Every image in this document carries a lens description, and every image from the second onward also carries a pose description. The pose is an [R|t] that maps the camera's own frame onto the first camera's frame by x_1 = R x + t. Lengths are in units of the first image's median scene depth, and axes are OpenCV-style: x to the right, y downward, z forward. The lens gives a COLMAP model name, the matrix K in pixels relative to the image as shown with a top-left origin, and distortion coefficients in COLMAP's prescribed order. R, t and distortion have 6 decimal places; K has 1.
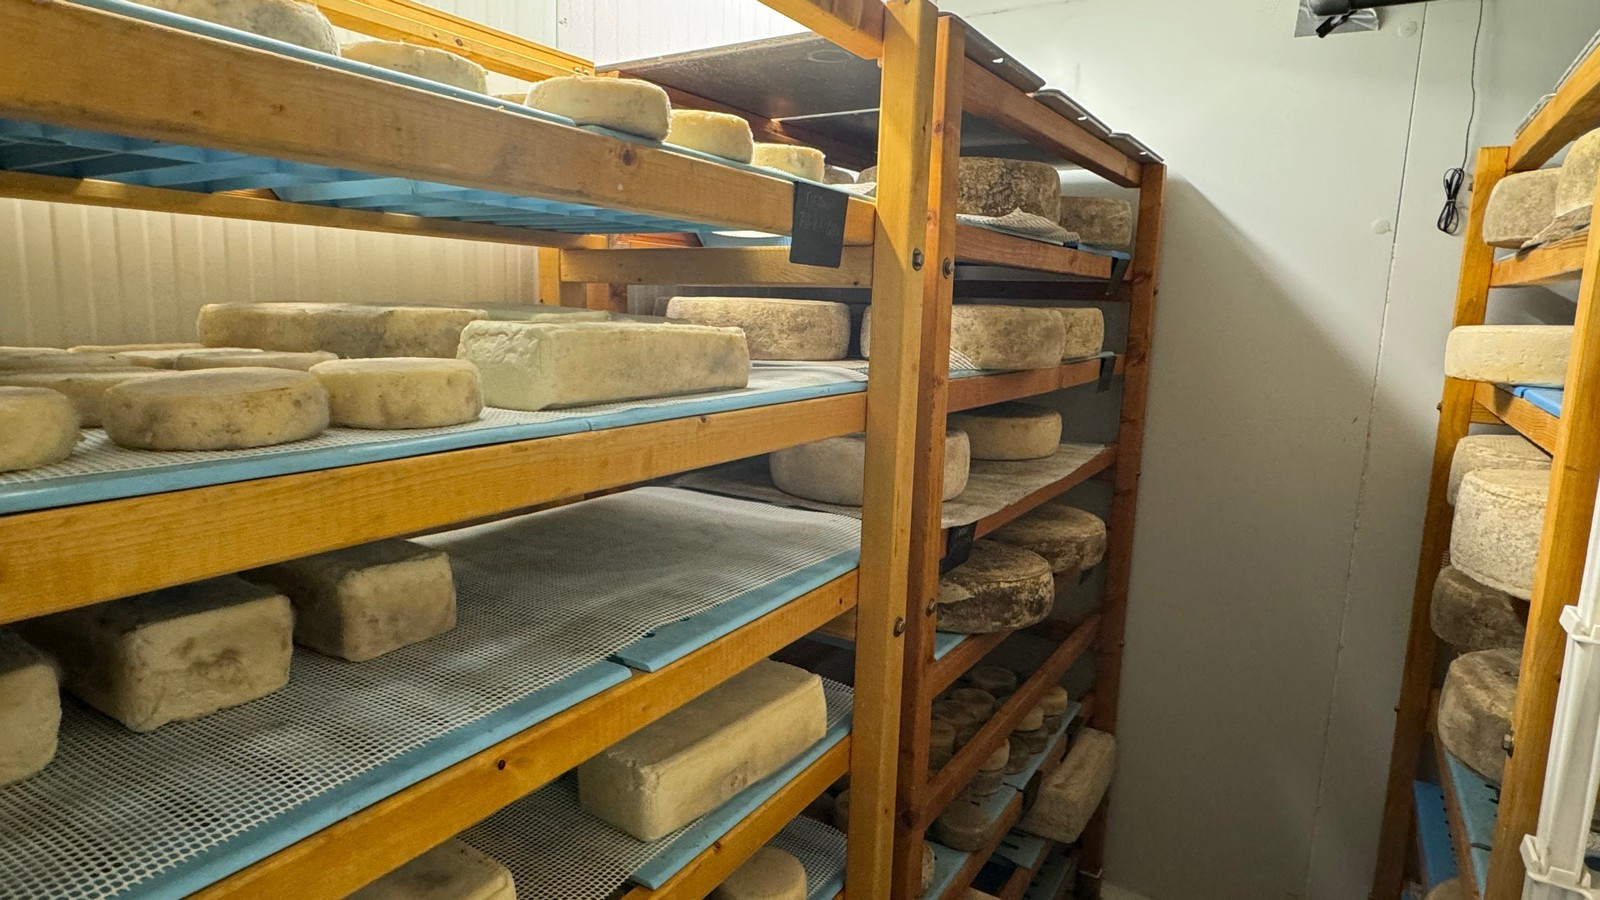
lens RADIAL K [[903.2, 0, 788.4], [0, 903.2, 449.5], [0, 0, 1]] dist [0.003771, 0.001883]
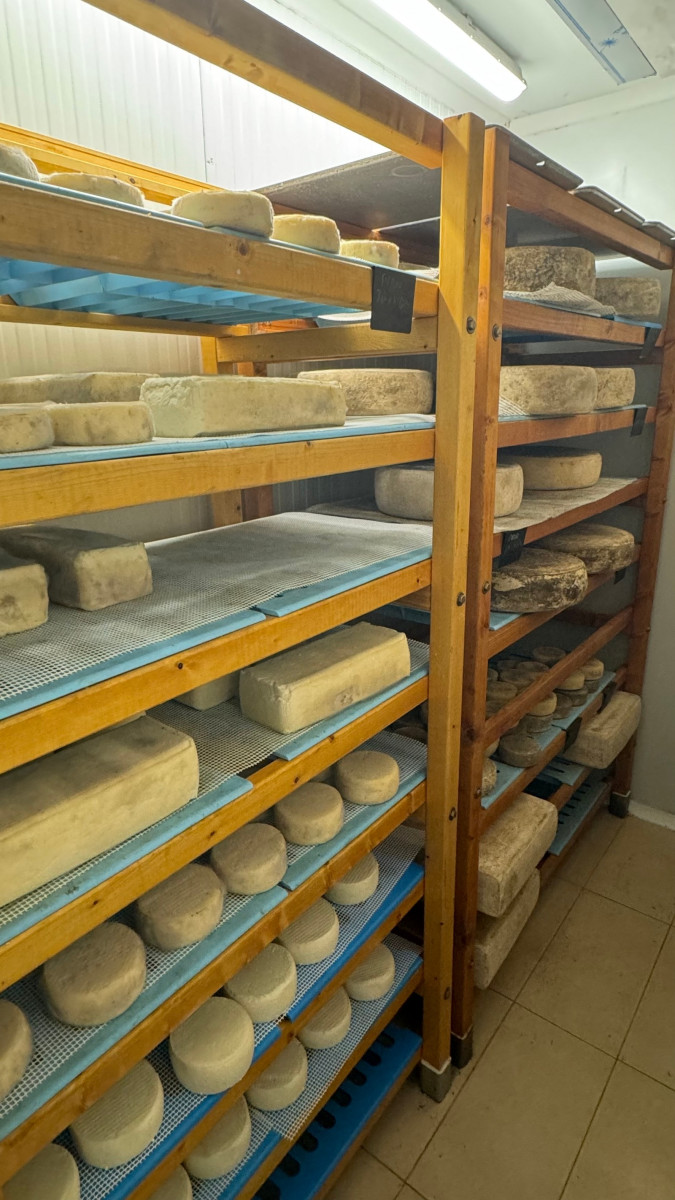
lens RADIAL K [[677.4, 0, 340.1], [0, 677.4, 595.3], [0, 0, 1]] dist [0.003771, 0.001883]
pose [[0.994213, -0.015506, -0.106297, 0.055823], [0.028944, 0.991599, 0.126070, 0.060417], [0.103449, -0.128417, 0.986310, -0.072673]]
